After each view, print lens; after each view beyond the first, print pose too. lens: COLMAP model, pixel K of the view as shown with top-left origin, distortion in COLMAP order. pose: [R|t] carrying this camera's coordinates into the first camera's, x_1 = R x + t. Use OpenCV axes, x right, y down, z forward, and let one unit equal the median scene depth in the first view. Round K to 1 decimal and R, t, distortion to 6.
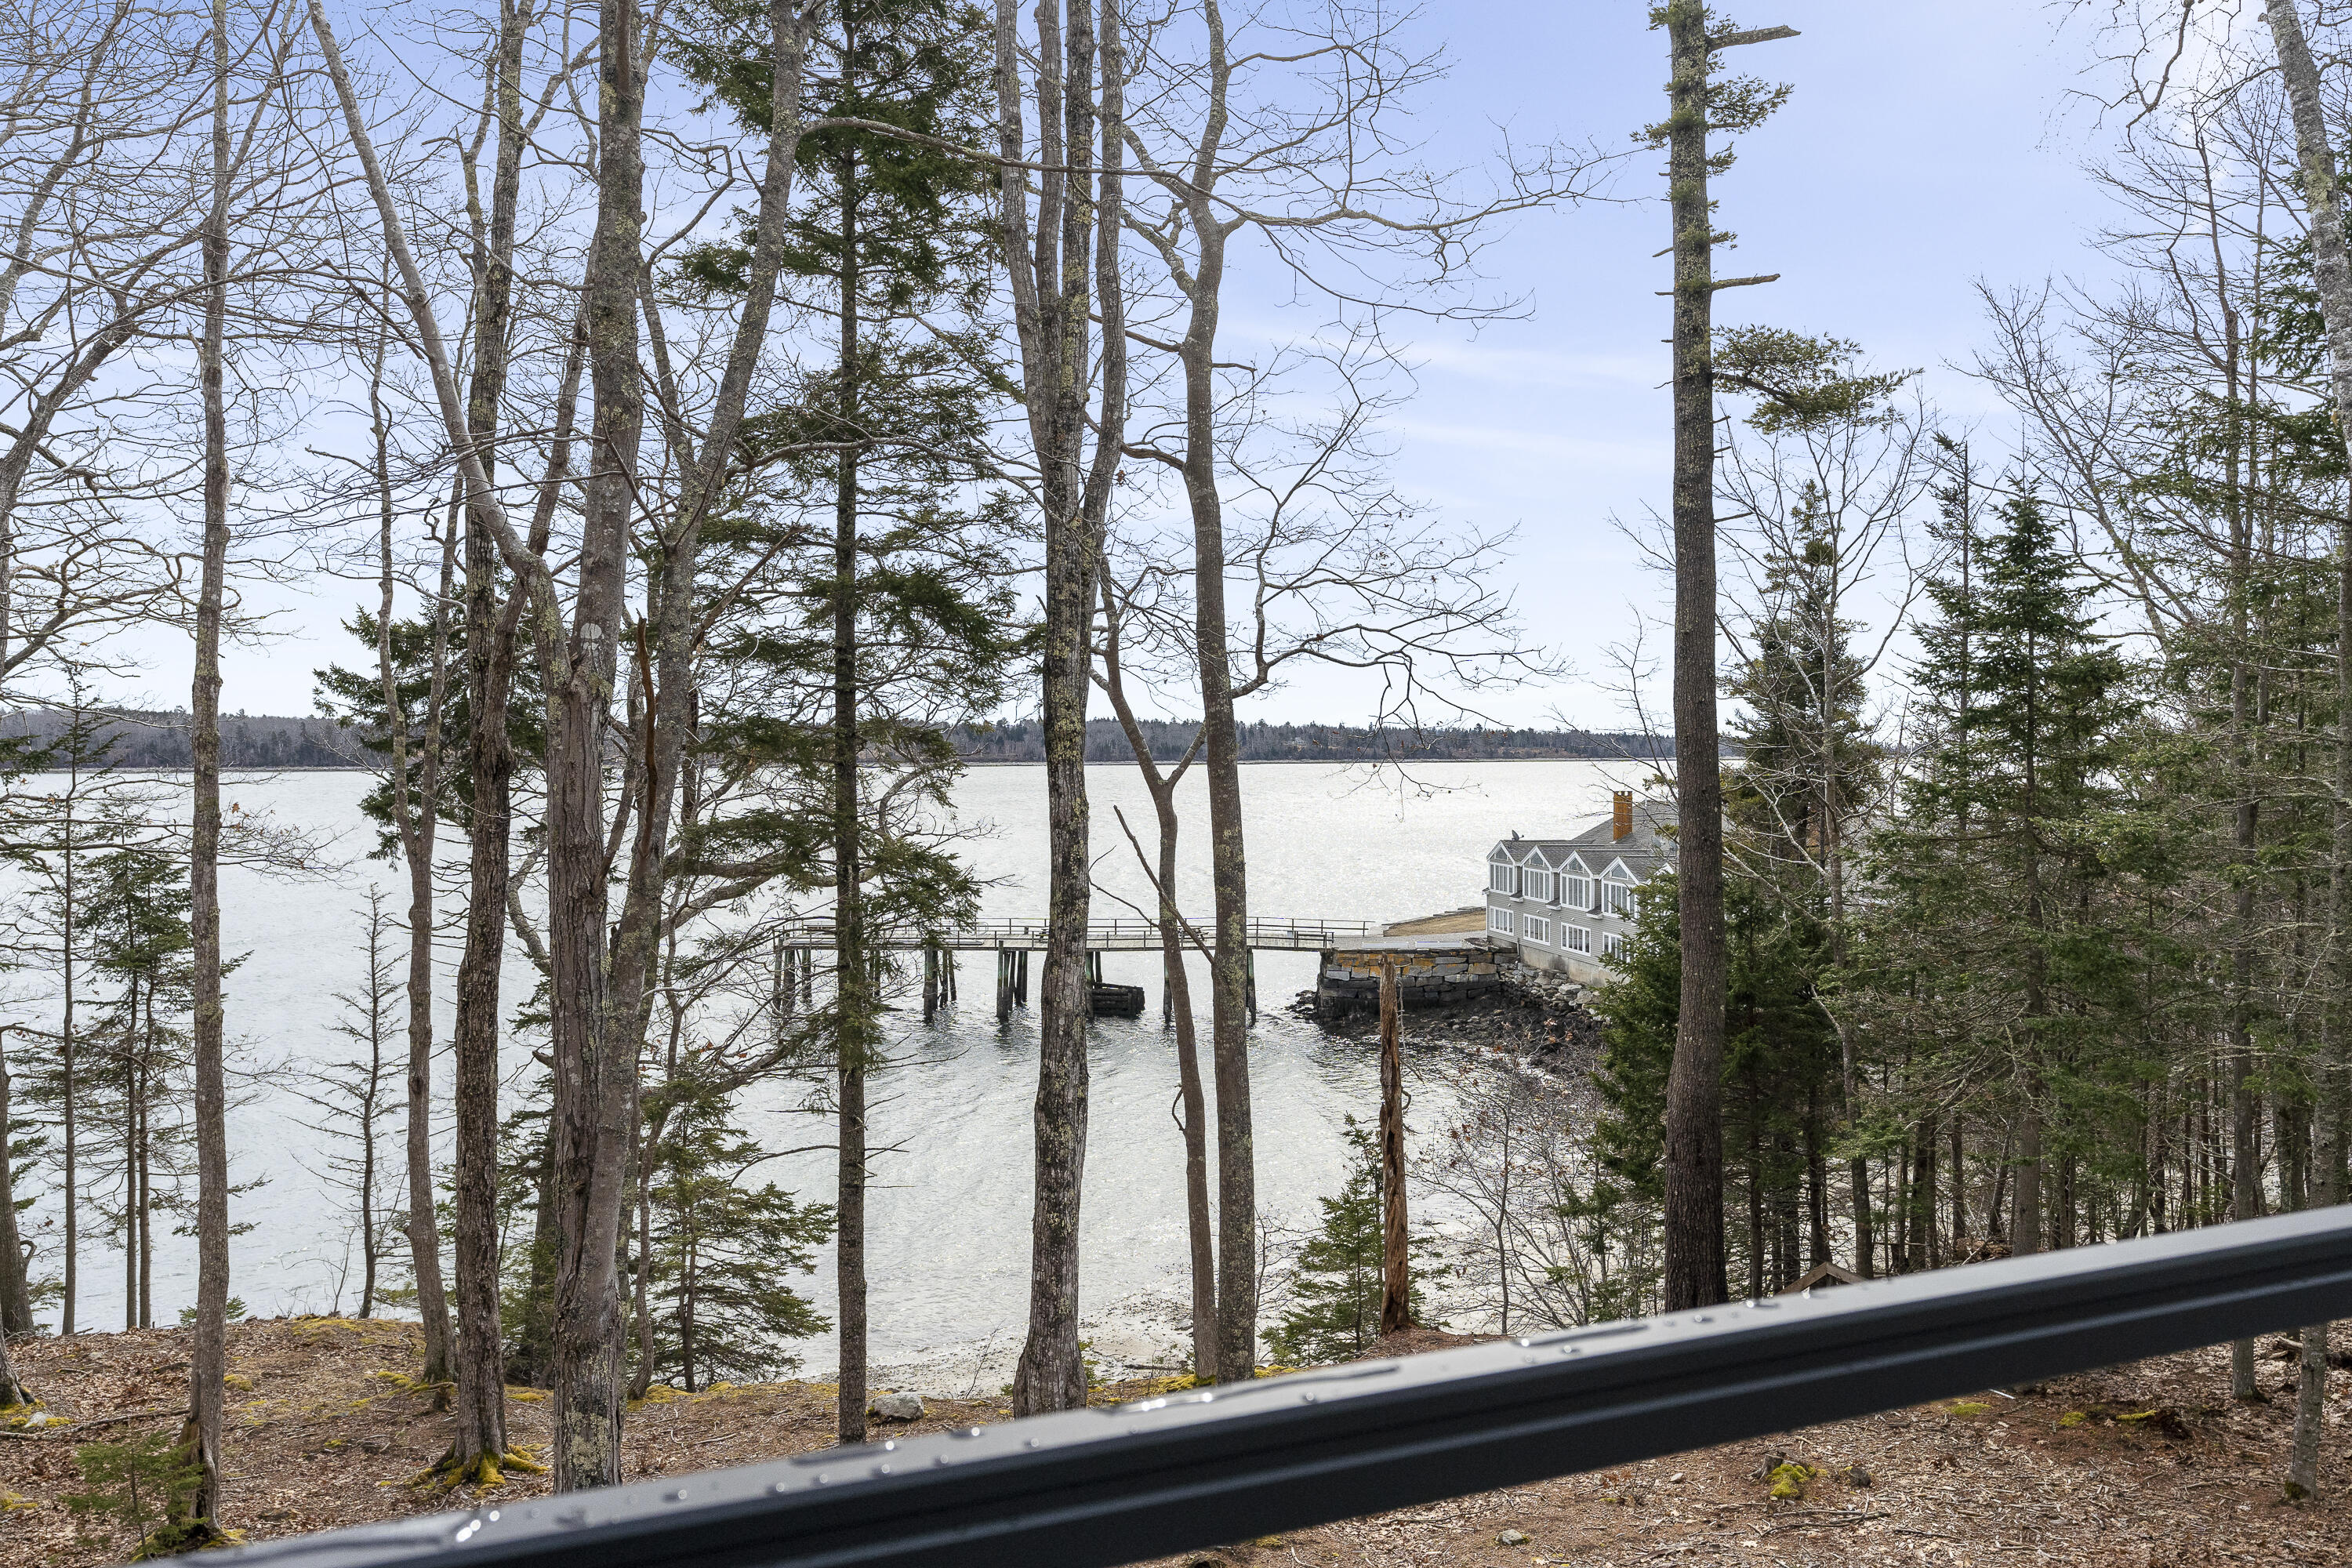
lens RADIAL K [[1787.0, 0, 1181.7], [0, 1787.0, 771.5], [0, 0, 1]] dist [0.040592, 0.002279]
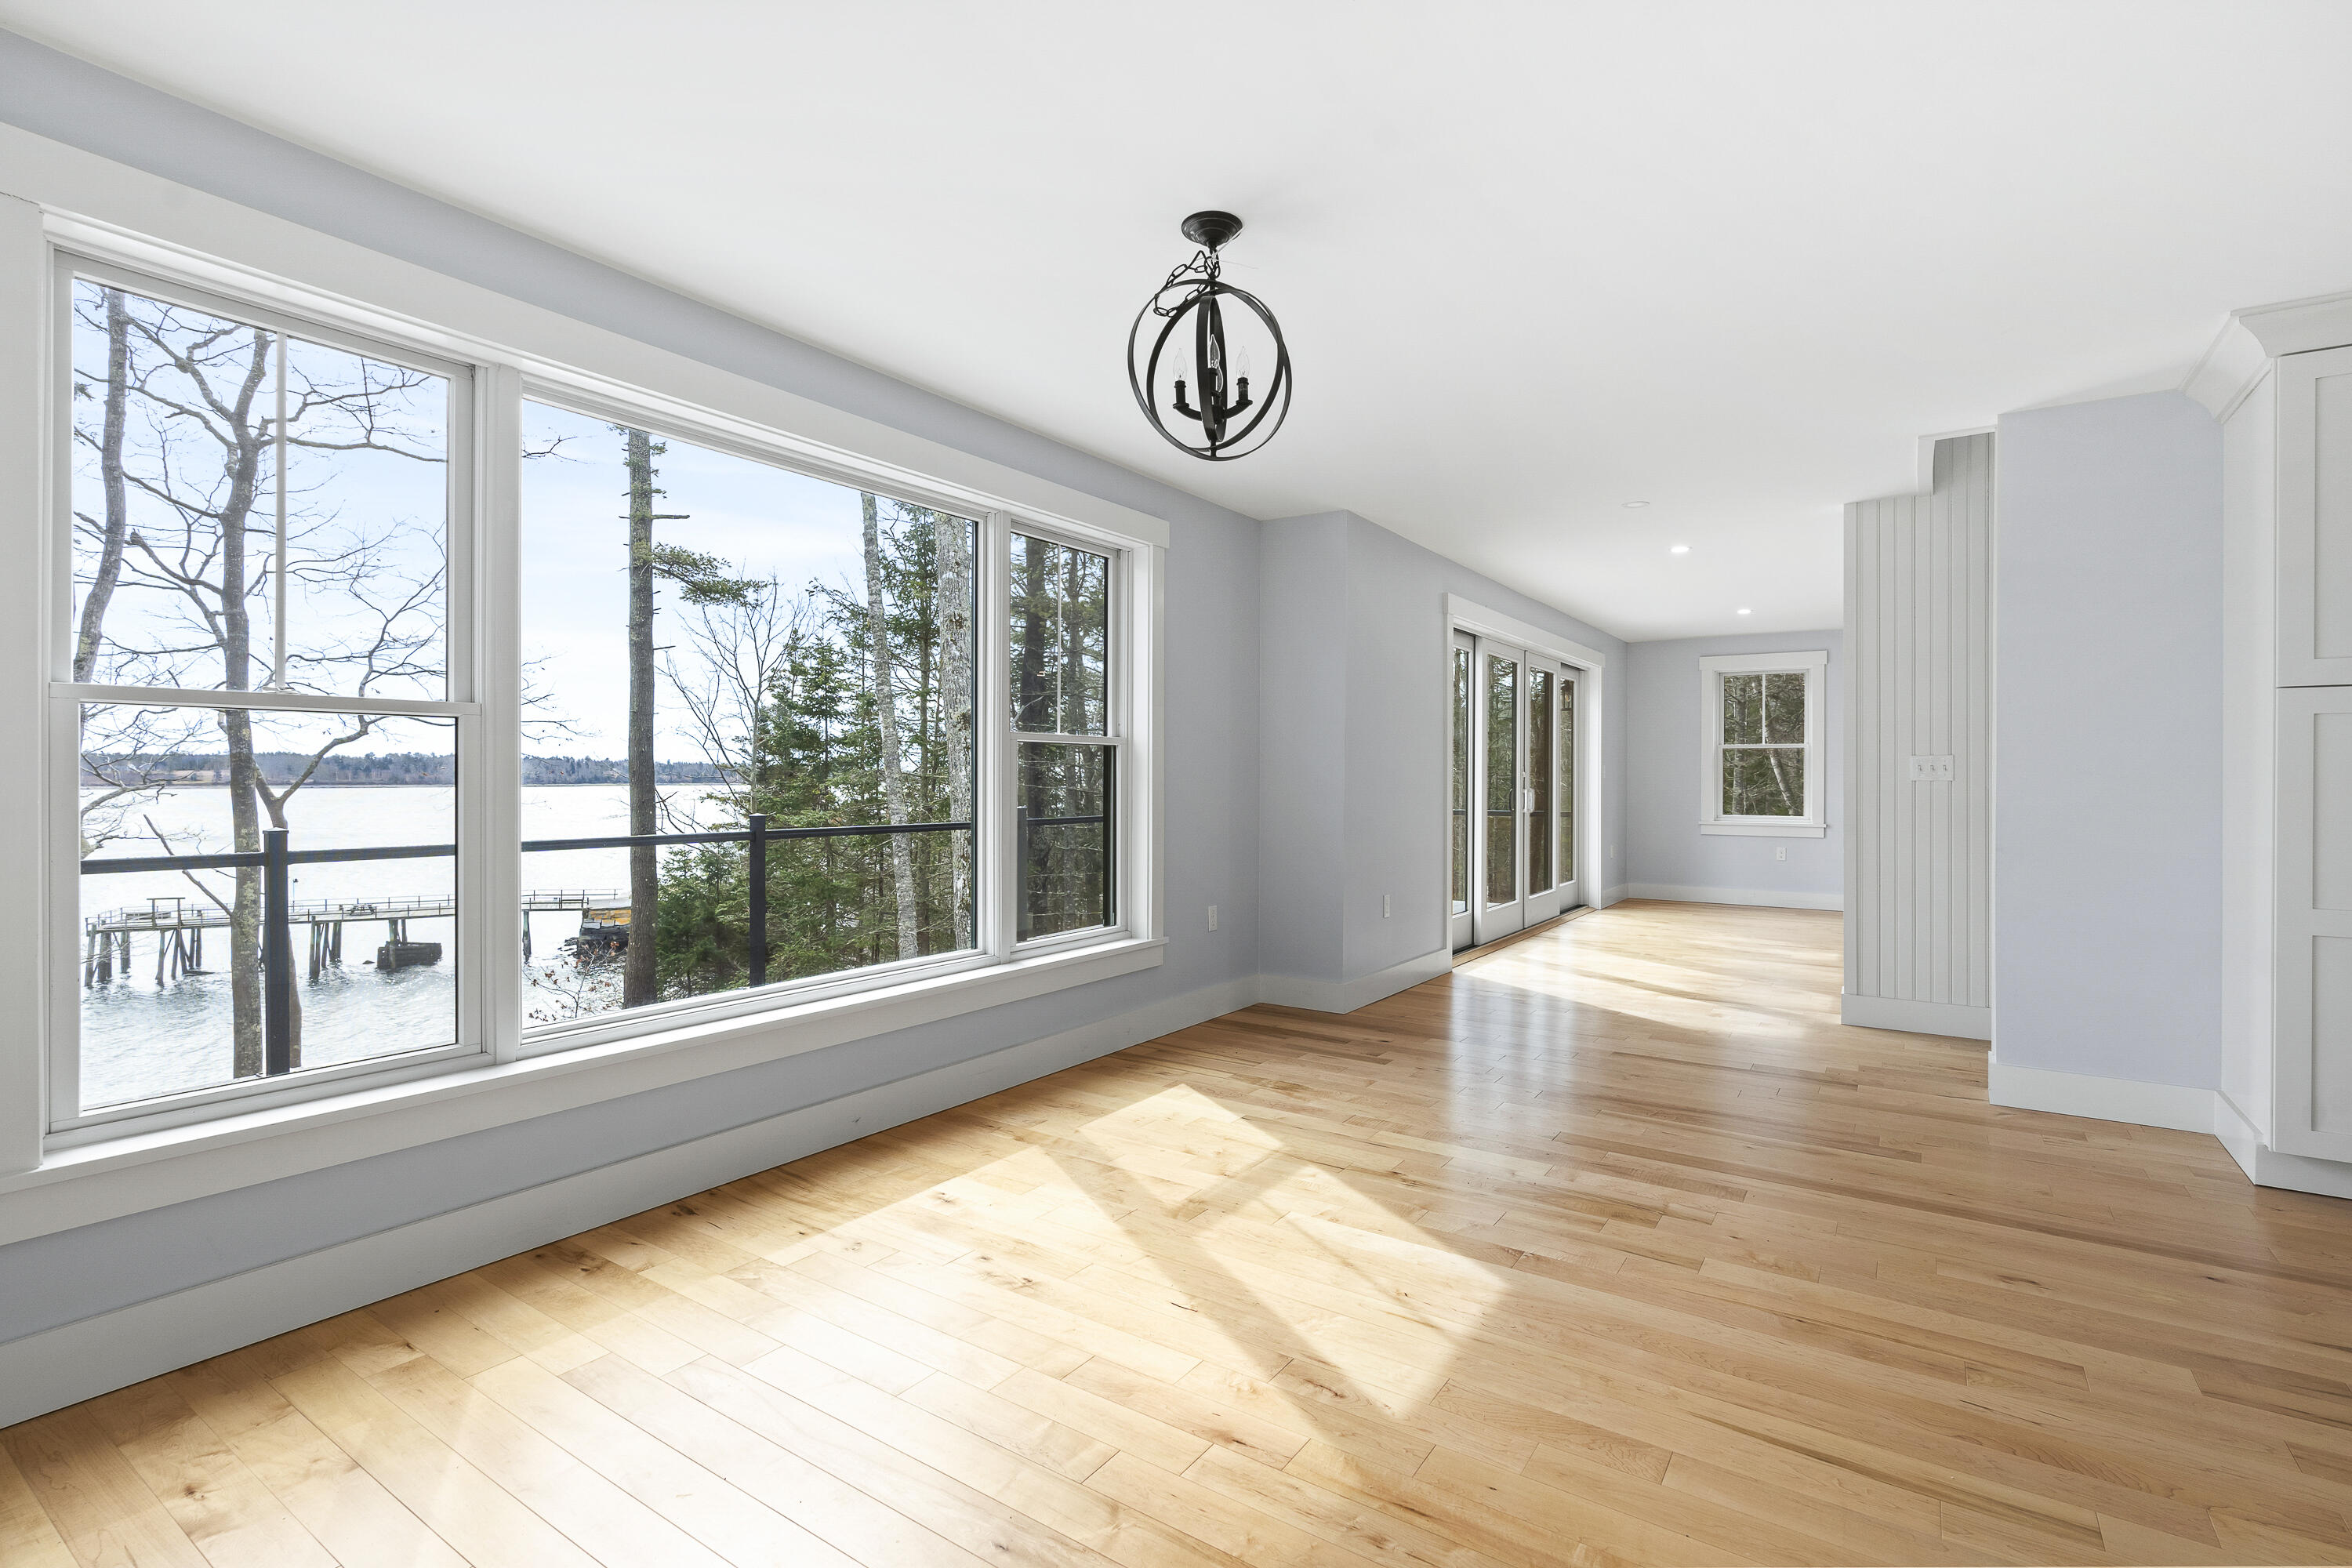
lens RADIAL K [[1076.9, 0, 1160.7], [0, 1076.9, 765.2], [0, 0, 1]] dist [-0.000806, -0.000185]
pose [[0.865736, 0.009801, 0.500406, 0.199134], [0.002072, 0.999730, -0.023165, 0.000102], [-0.500497, 0.021092, 0.865481, -0.163634]]
